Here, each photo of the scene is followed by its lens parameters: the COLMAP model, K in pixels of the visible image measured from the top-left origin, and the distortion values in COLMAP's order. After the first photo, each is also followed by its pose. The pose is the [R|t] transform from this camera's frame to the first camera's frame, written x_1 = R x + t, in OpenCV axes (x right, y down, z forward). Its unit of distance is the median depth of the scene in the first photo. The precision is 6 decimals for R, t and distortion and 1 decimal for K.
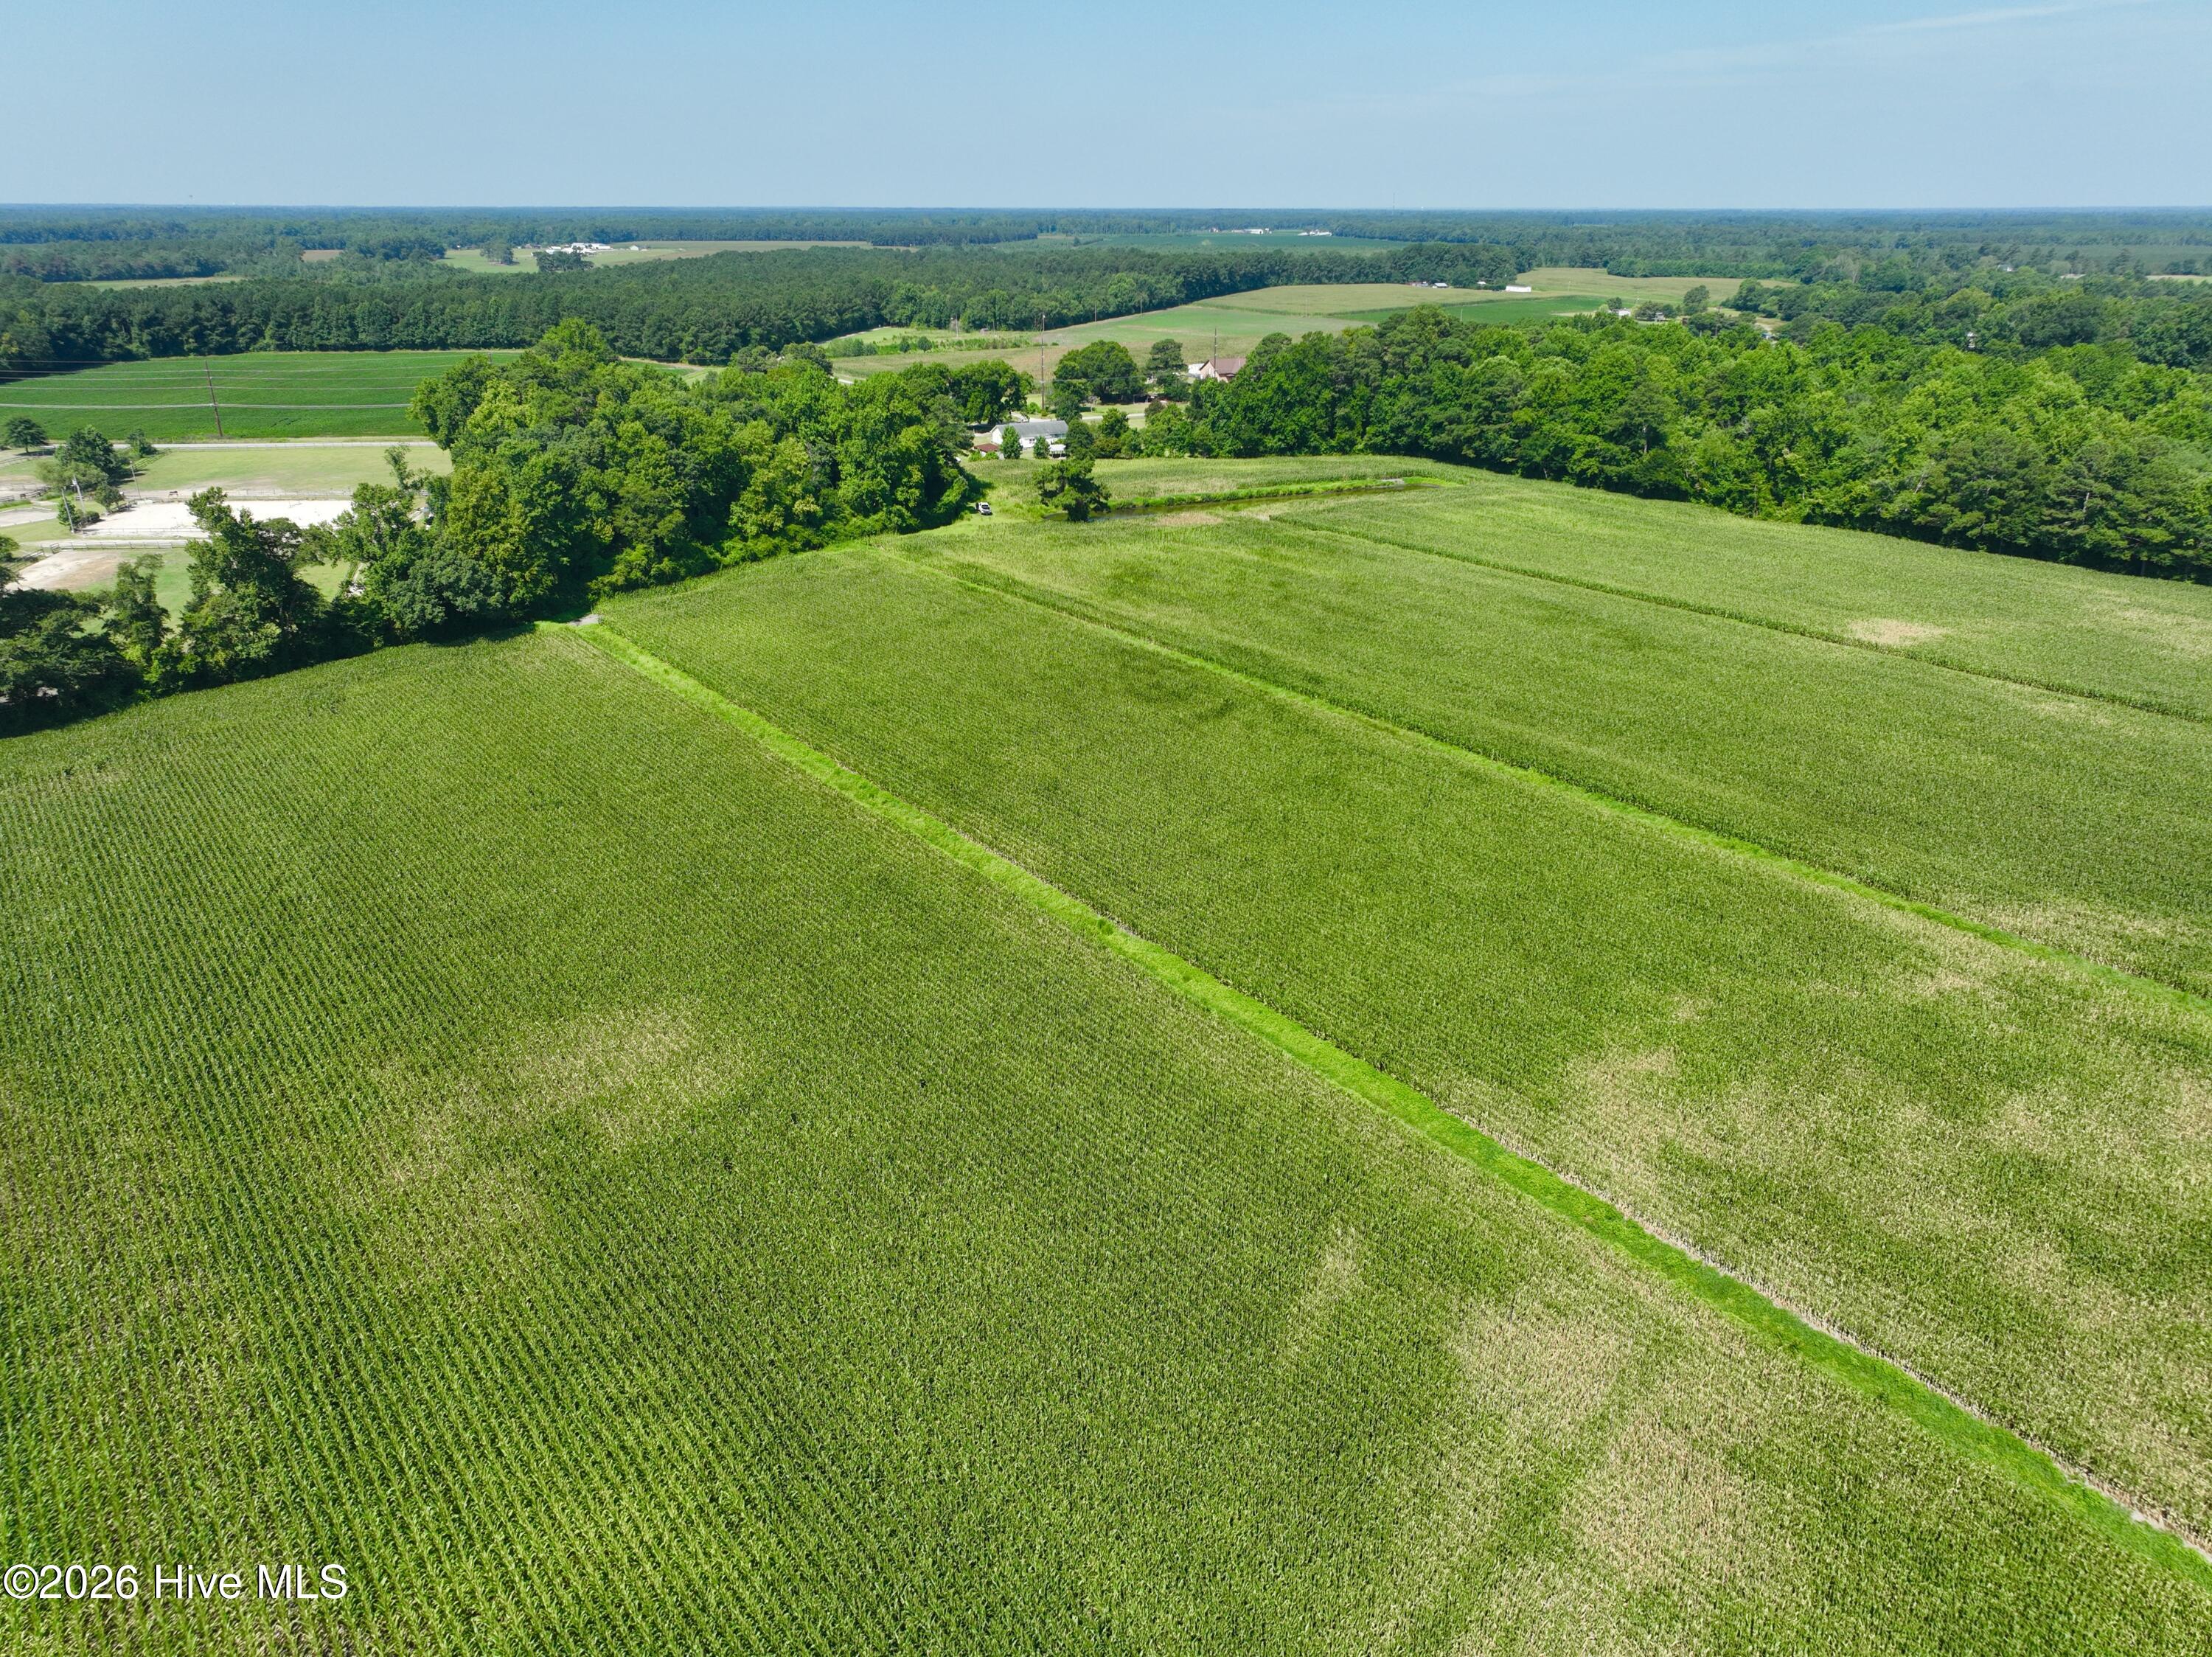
lens RADIAL K [[1553.8, 0, 1108.6], [0, 1553.8, 825.7], [0, 0, 1]] dist [-0.006421, 0.022156]
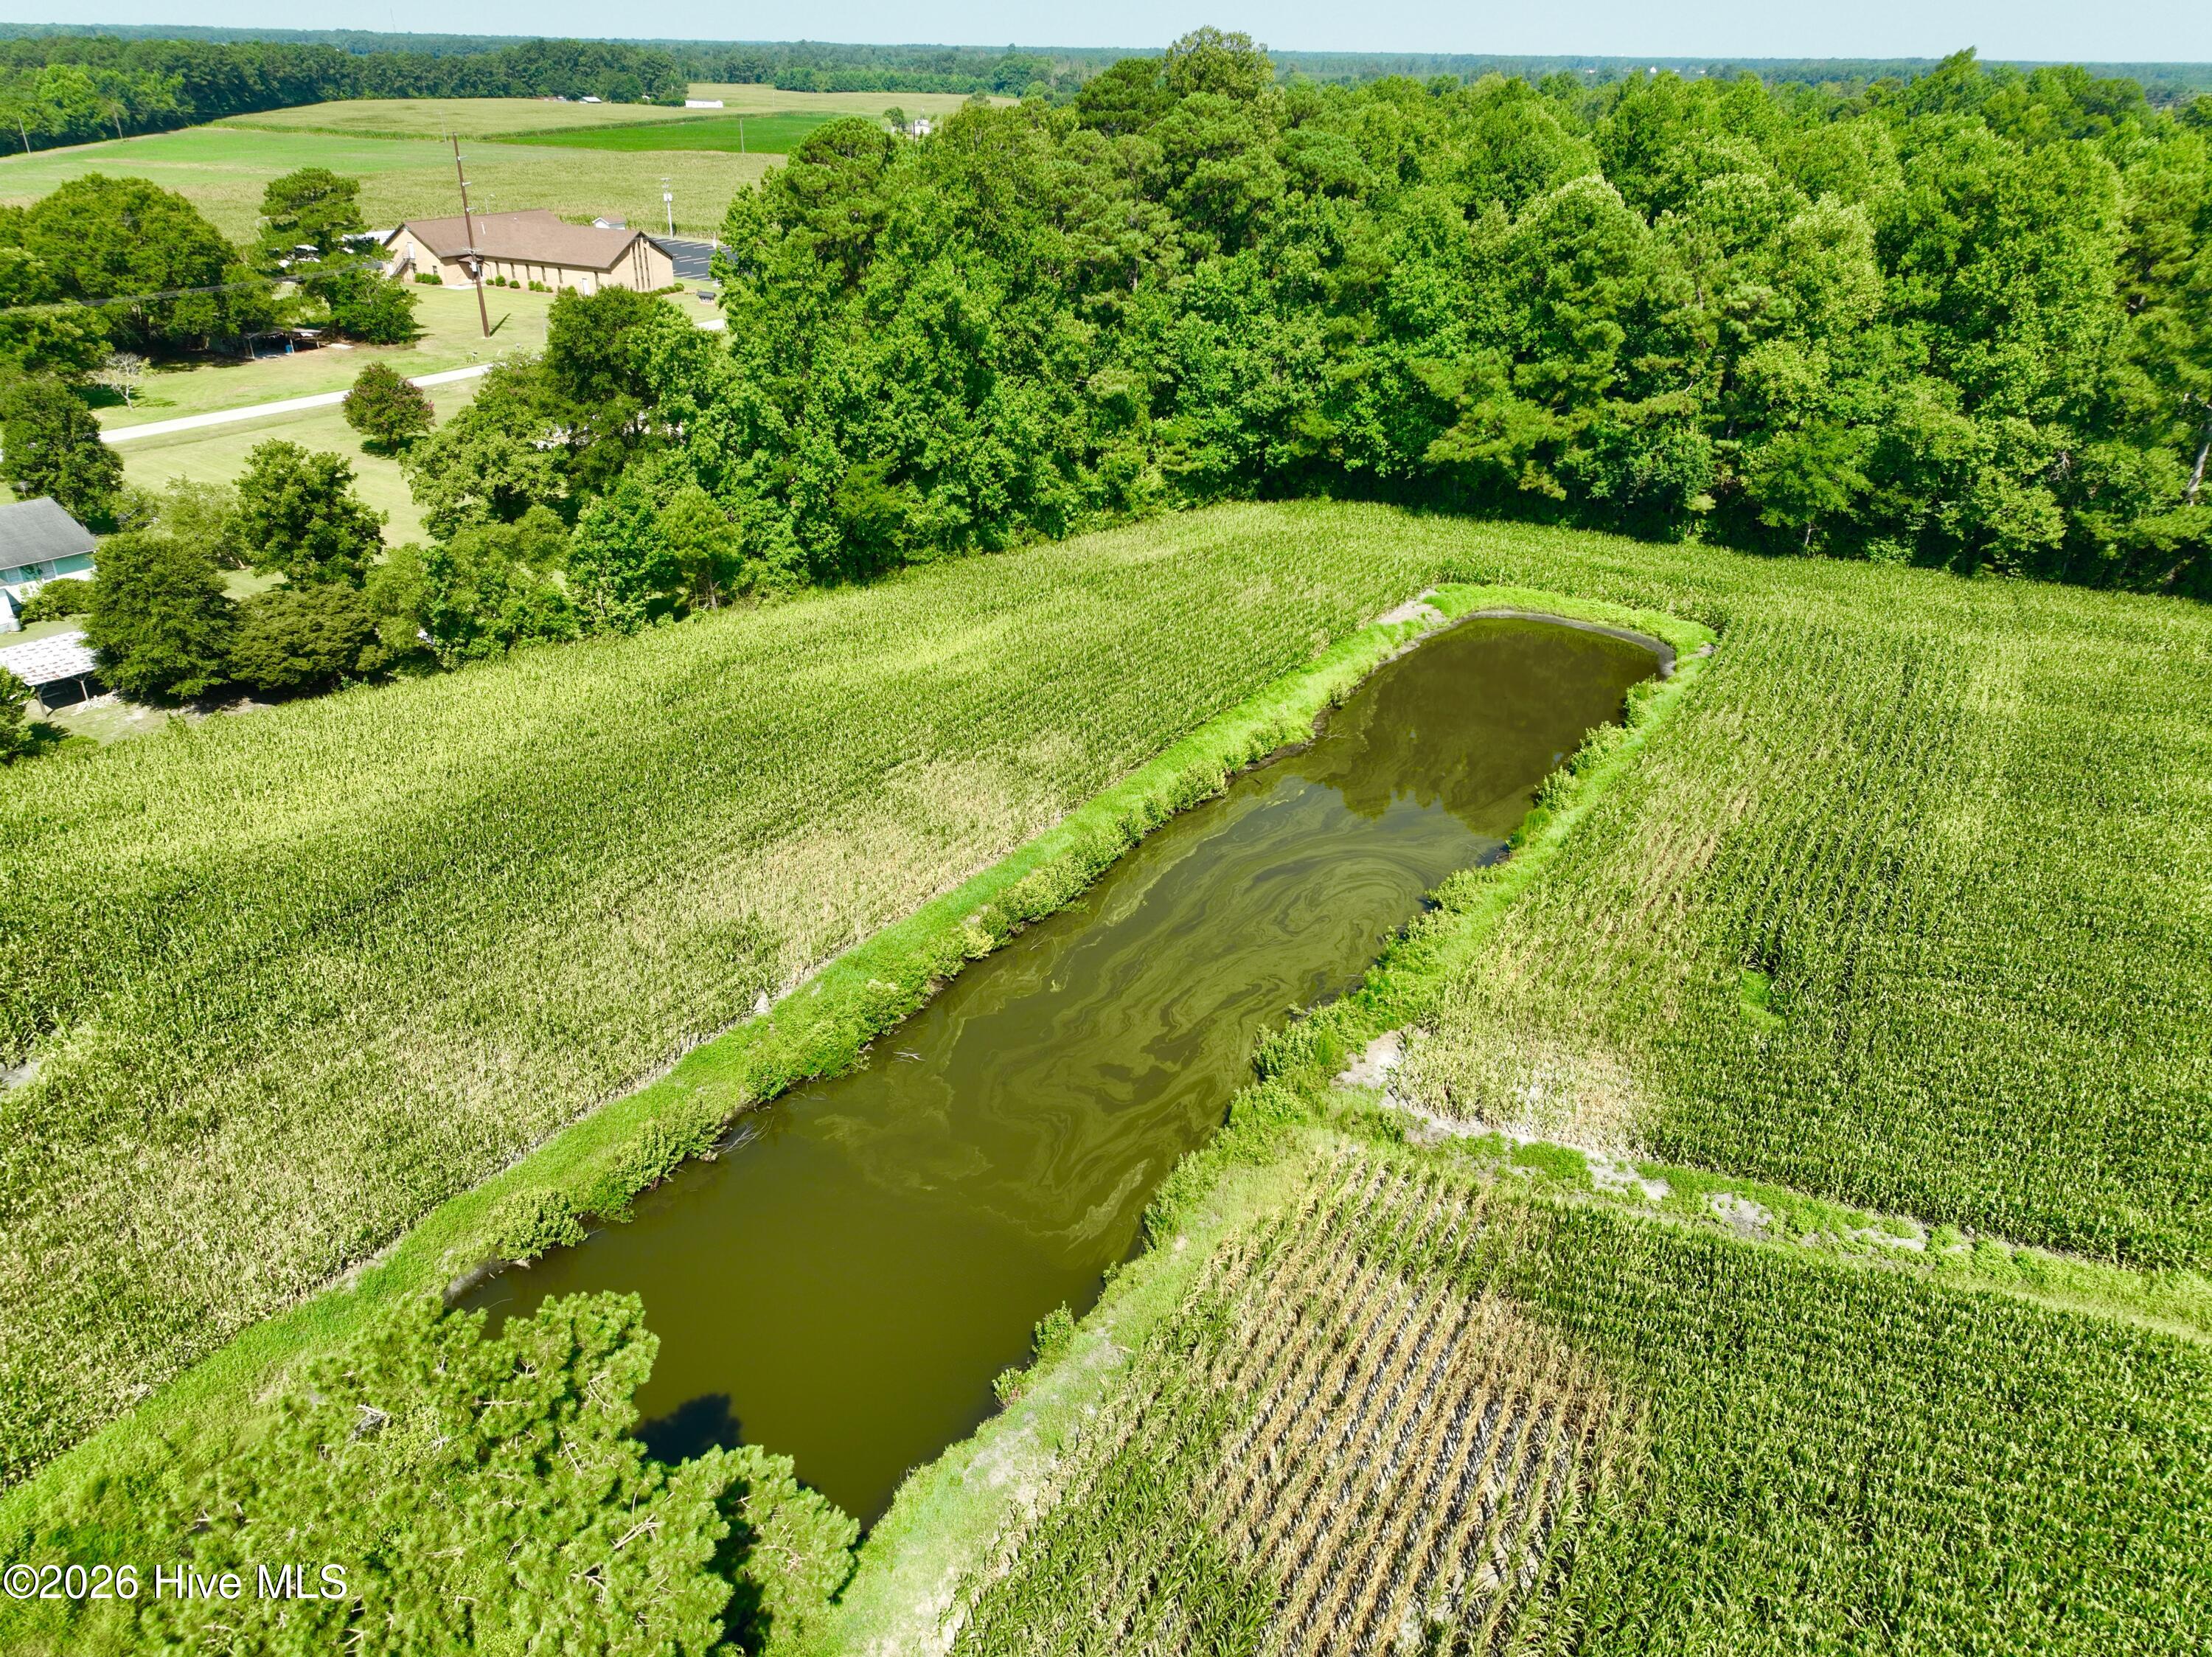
lens RADIAL K [[1553.8, 0, 1109.0], [0, 1553.8, 831.3], [0, 0, 1]] dist [-0.006421, 0.022156]
pose [[0.843190, -0.231808, 0.485073, -0.020339], [0.186528, 0.972360, 0.140438, -0.228901], [-0.504220, -0.027936, 0.863123, 0.750931]]
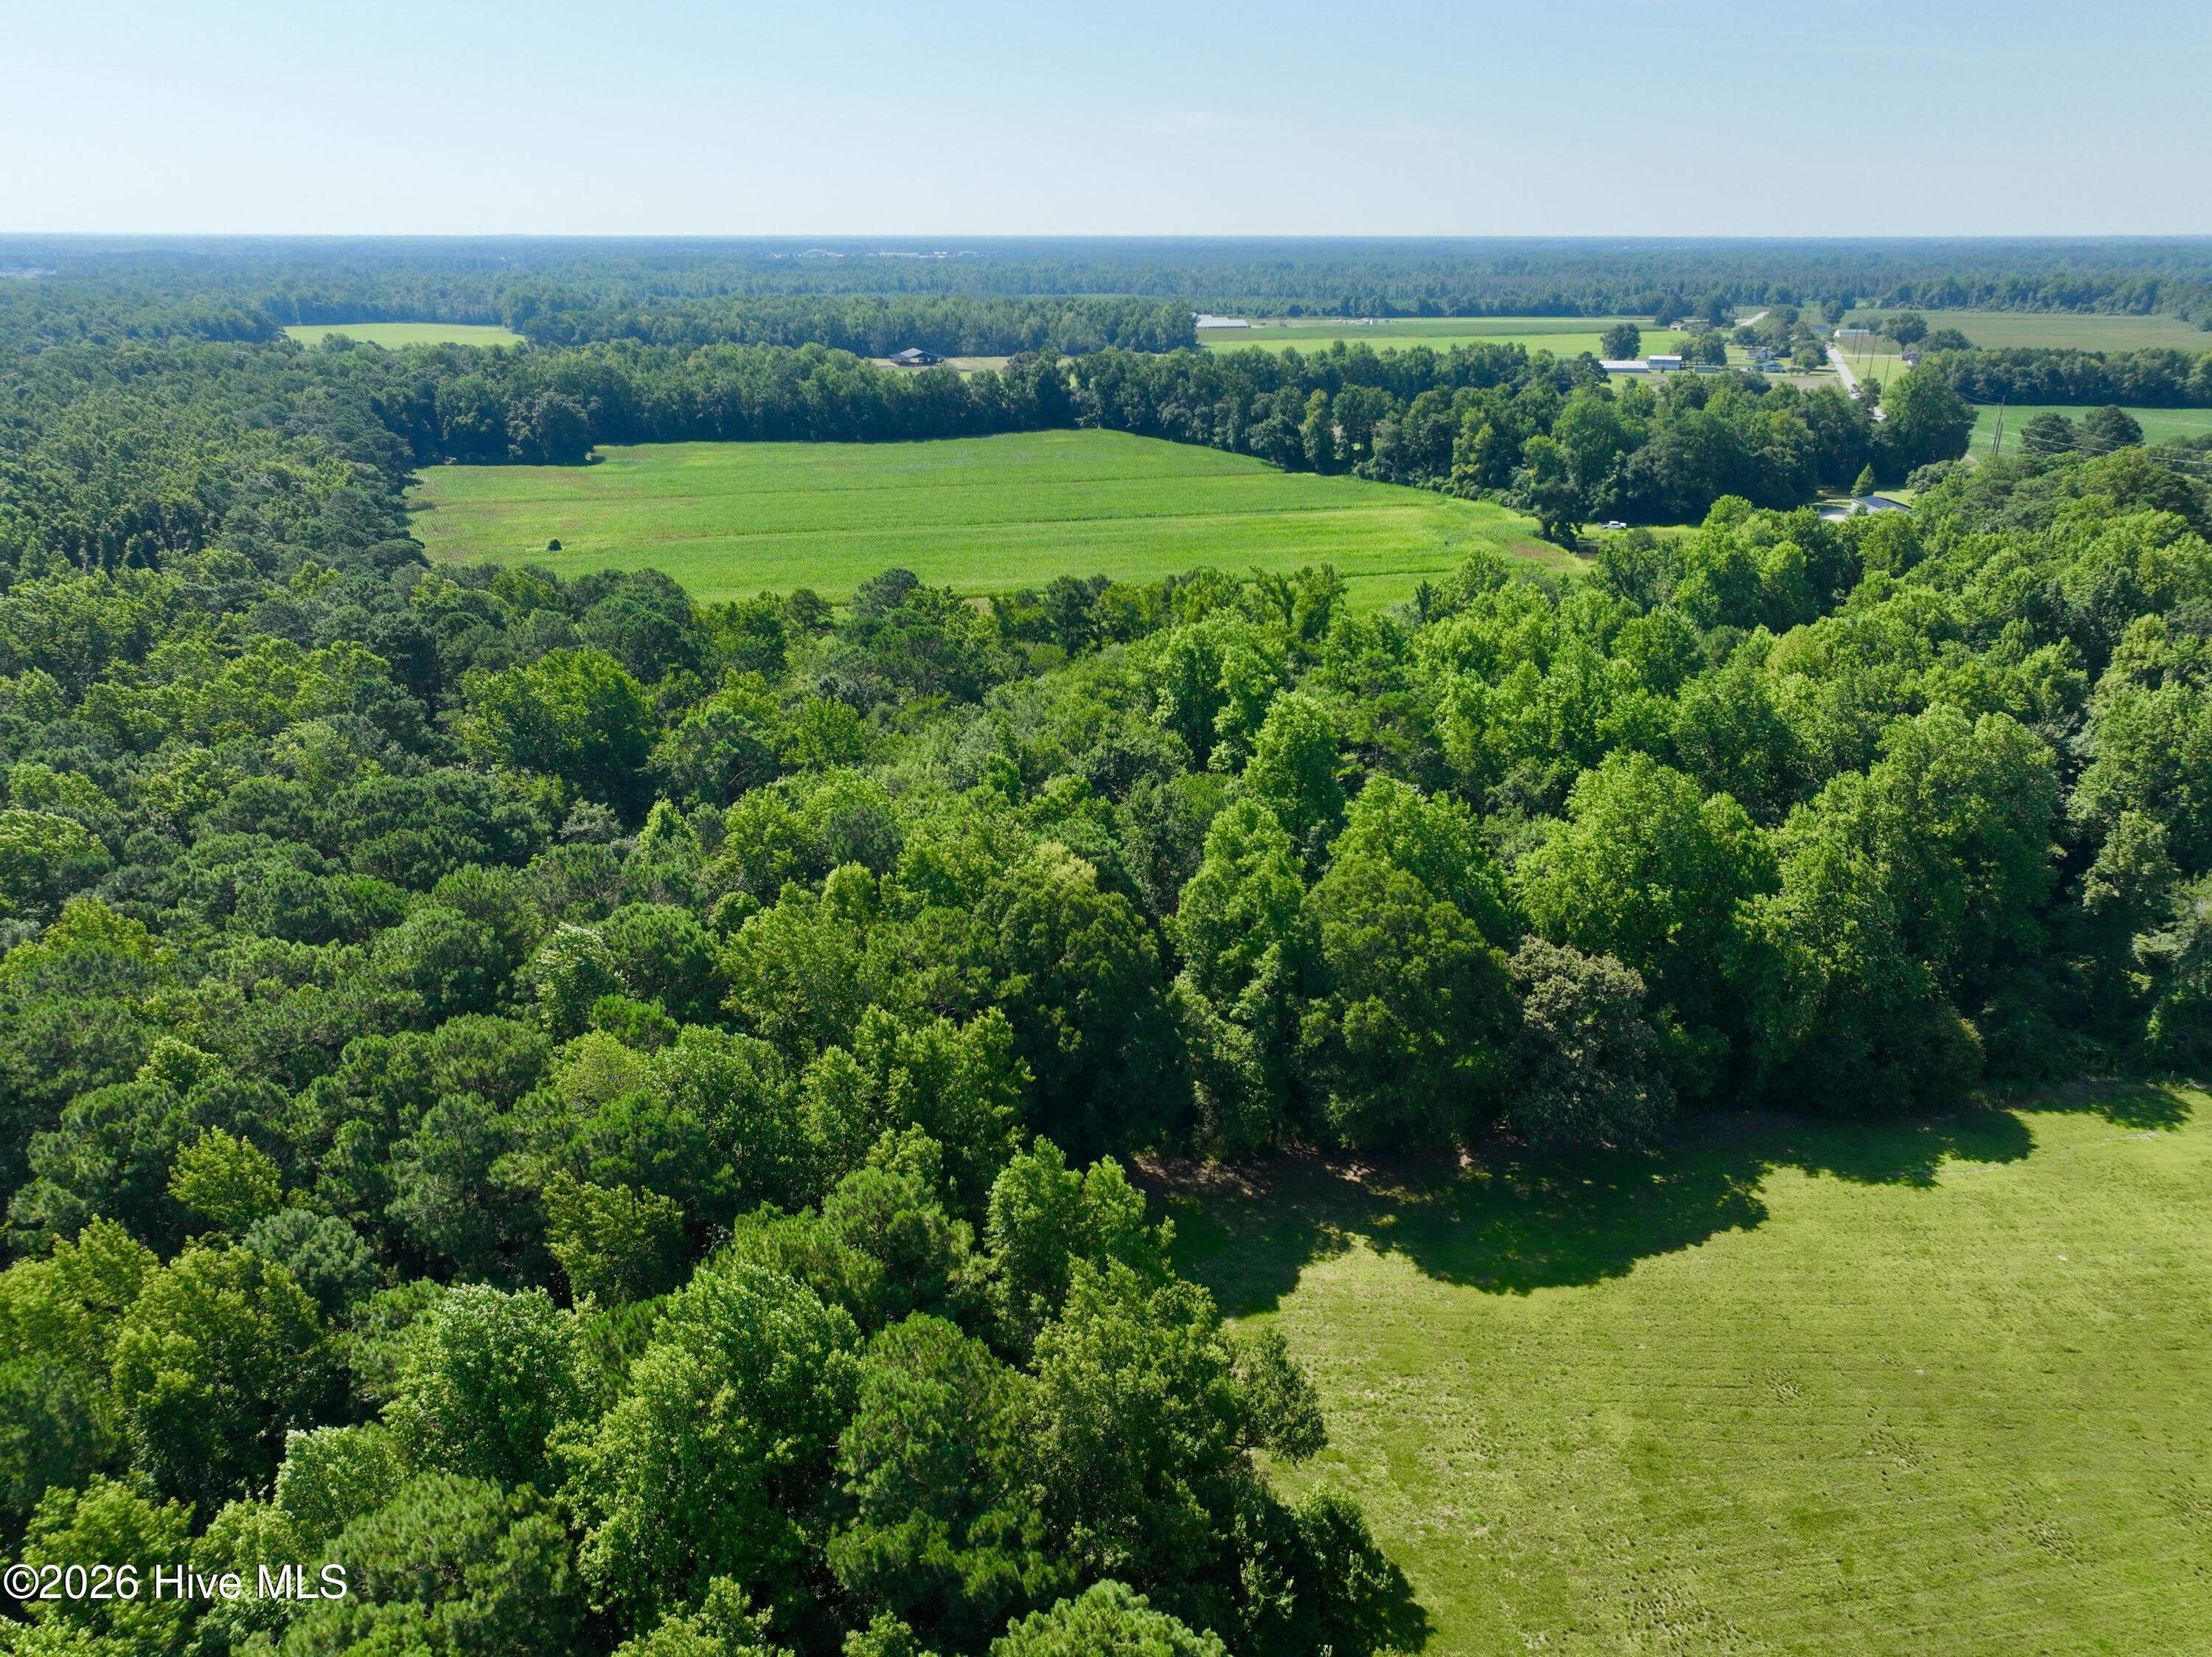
lens RADIAL K [[1553.8, 0, 1113.2], [0, 1553.8, 816.9], [0, 0, 1]] dist [-0.006421, 0.022156]
pose [[-0.382913, 0.325336, -0.864601, 1.015079], [-0.345151, 0.817767, 0.460573, -0.381212], [0.856883, 0.474777, -0.200844, 0.886086]]
